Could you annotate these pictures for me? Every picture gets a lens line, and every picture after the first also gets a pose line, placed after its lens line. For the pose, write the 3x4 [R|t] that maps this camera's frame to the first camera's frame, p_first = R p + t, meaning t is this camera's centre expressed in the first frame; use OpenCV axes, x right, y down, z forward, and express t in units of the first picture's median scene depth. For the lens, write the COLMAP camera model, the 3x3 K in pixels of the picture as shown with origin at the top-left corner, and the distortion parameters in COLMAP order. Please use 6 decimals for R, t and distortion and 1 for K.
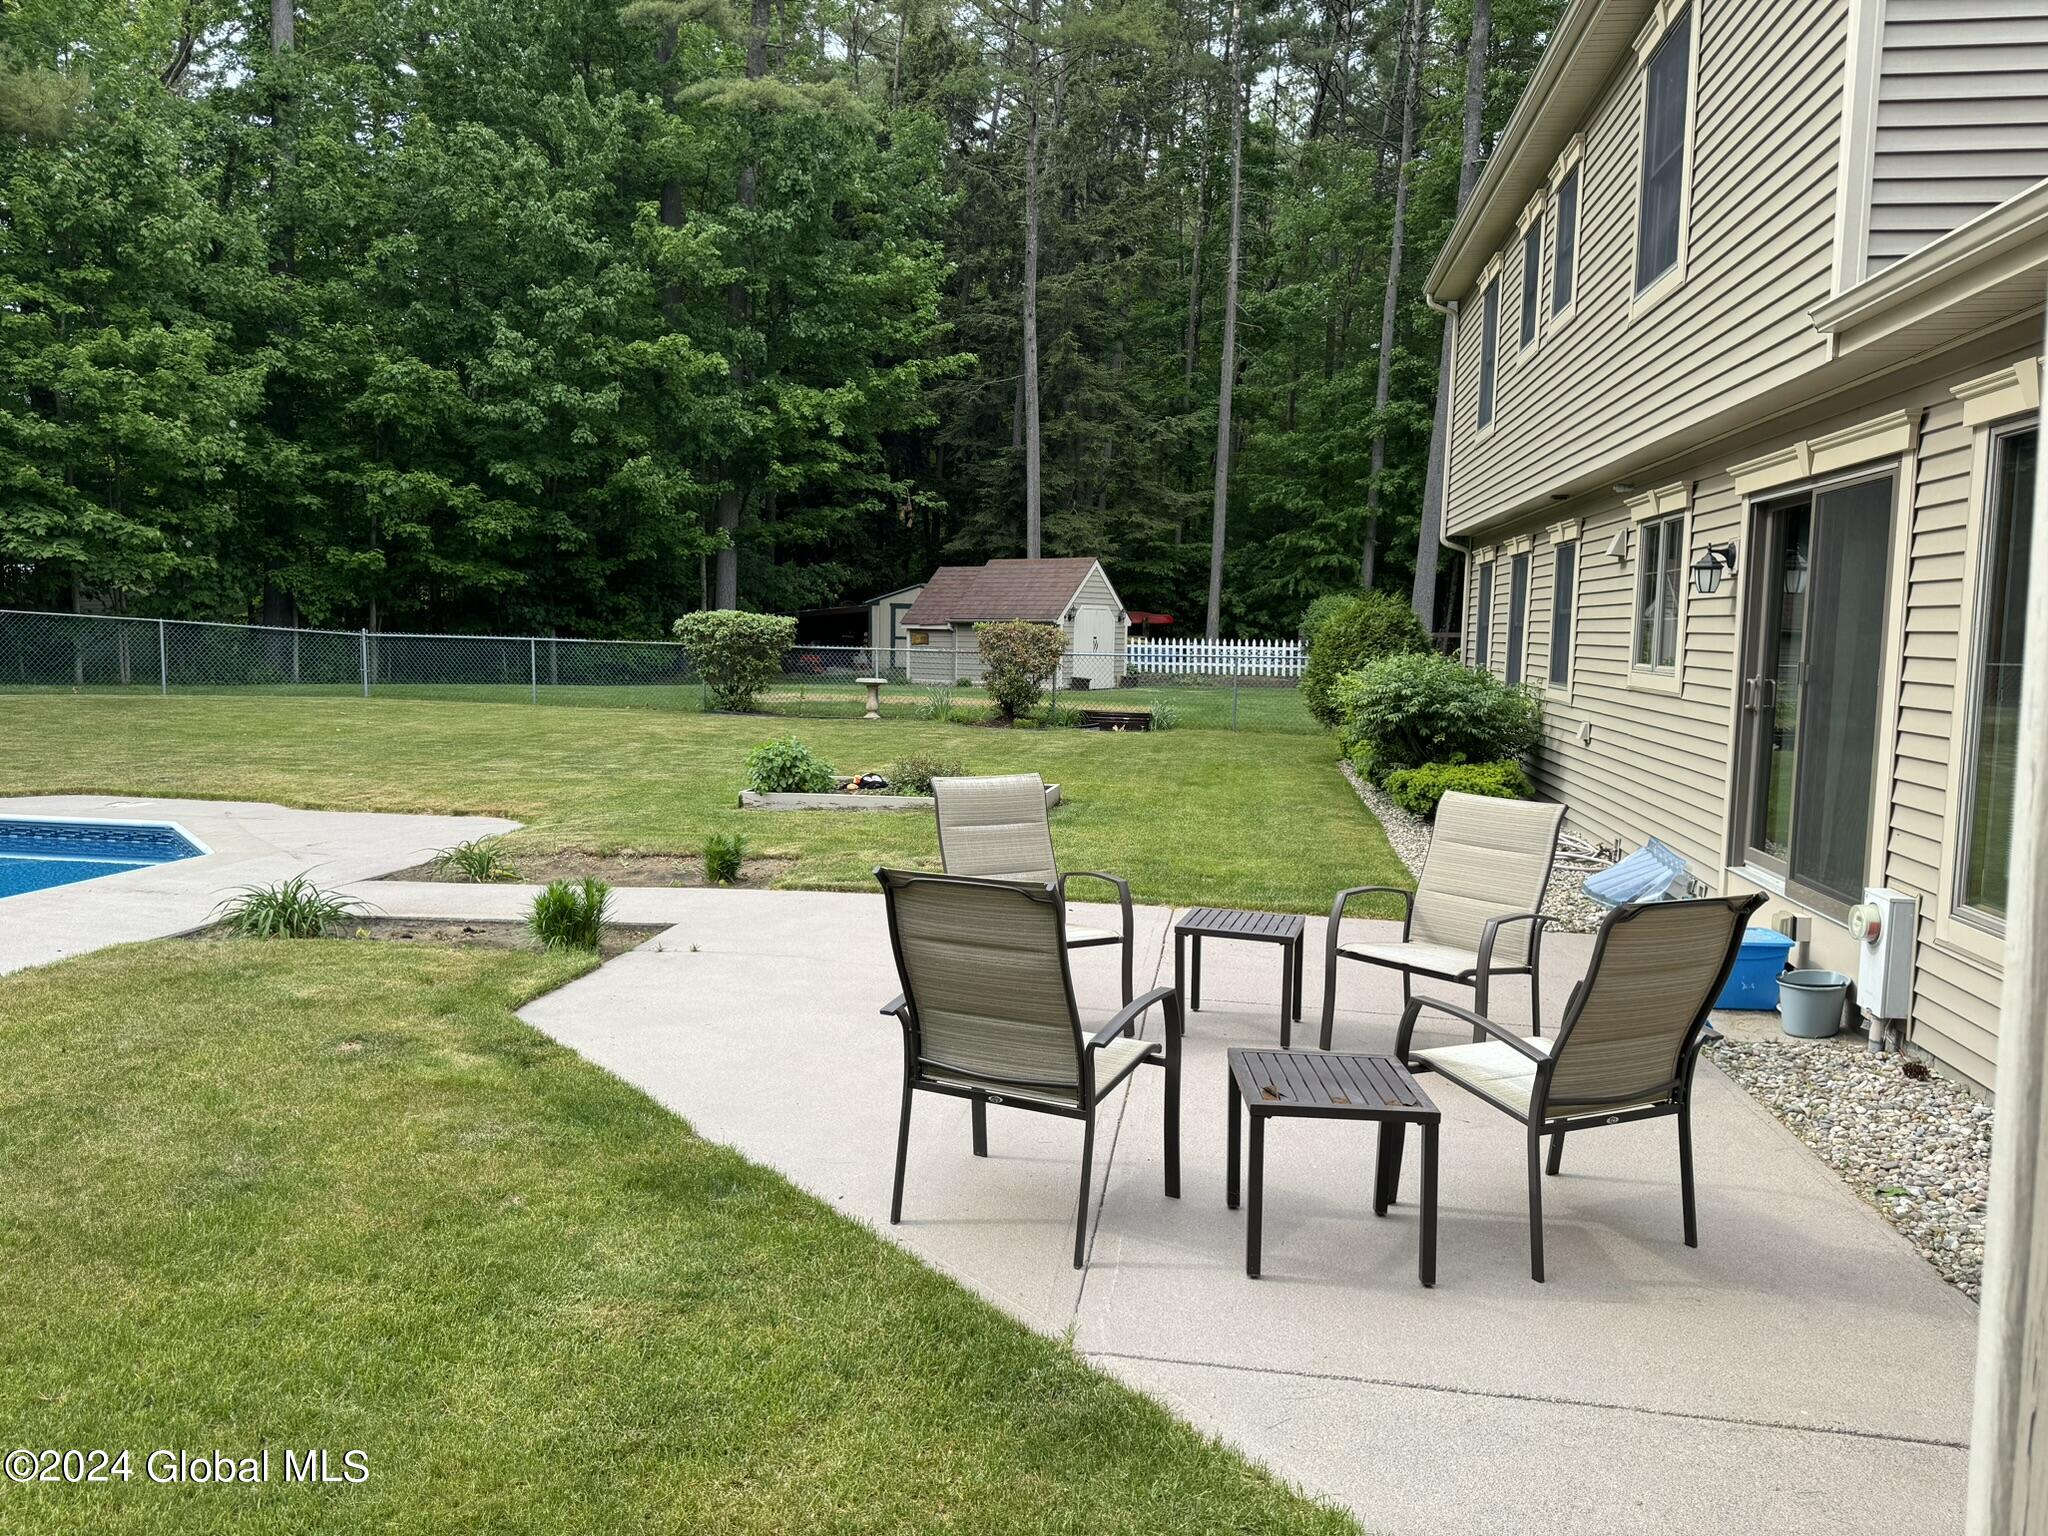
lens RADIAL K [[1439.1, 0, 1023.2], [0, 1439.1, 762.8], [0, 0, 1]] dist [0.062299, -0.082295]
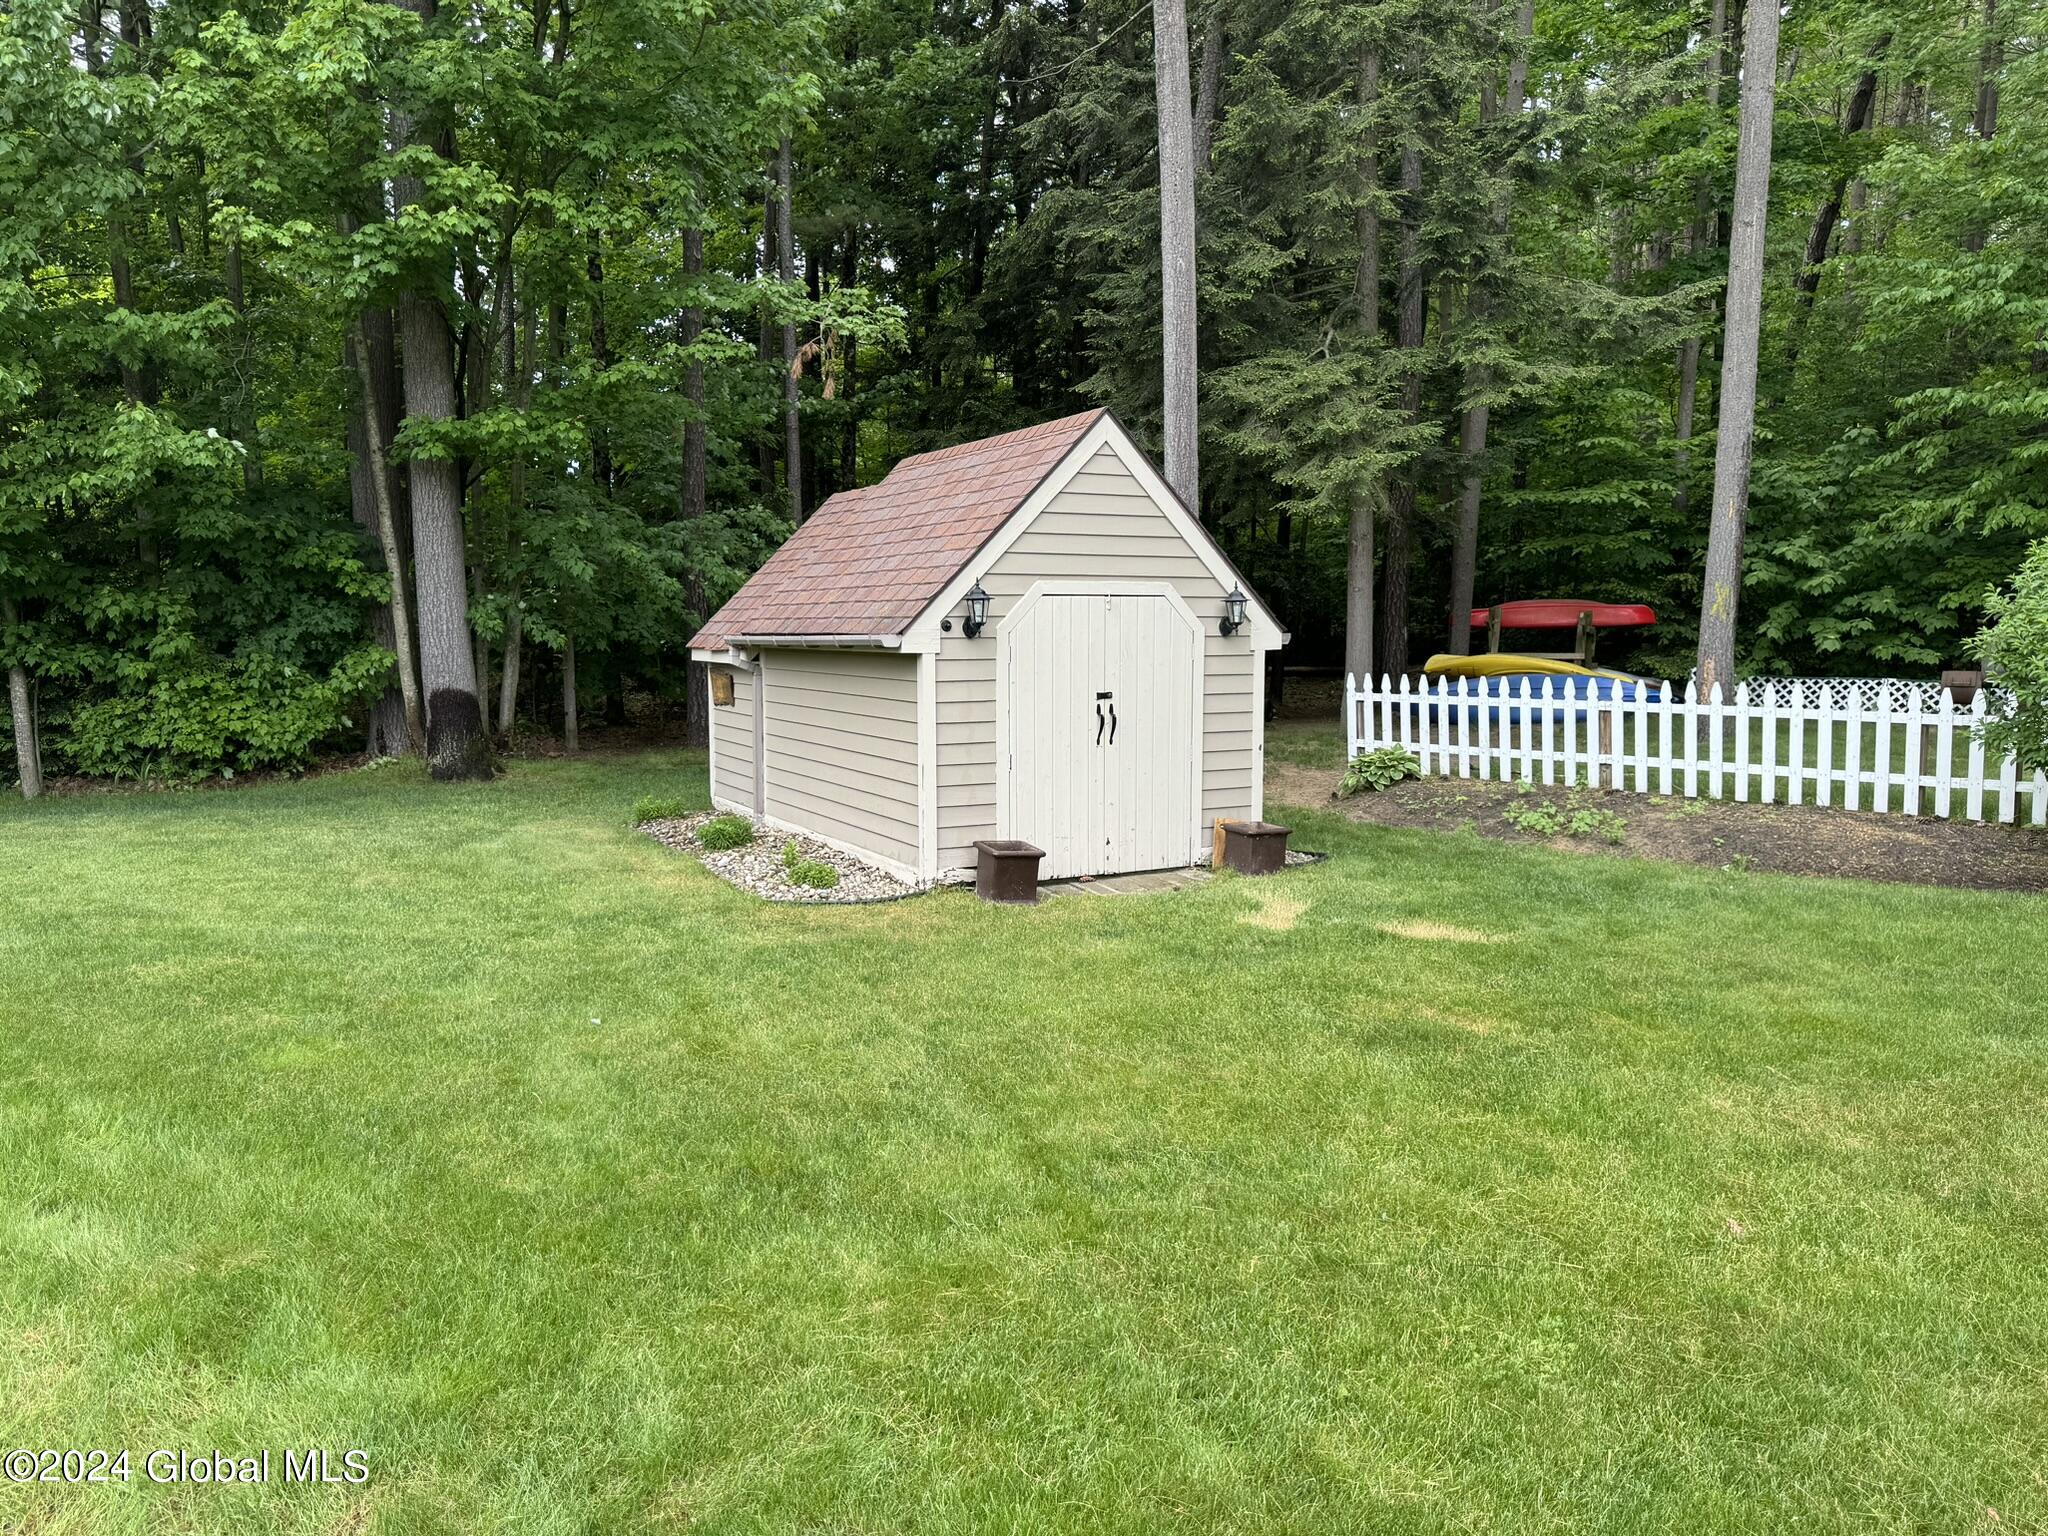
lens RADIAL K [[1439.1, 0, 1023.2], [0, 1439.1, 762.8], [0, 0, 1]] dist [0.062299, -0.082295]
pose [[0.920610, 0.017971, -0.390069, 0.121091], [-0.017662, 0.999834, 0.004379, -0.062620], [0.390083, 0.002858, 0.920775, 0.616033]]
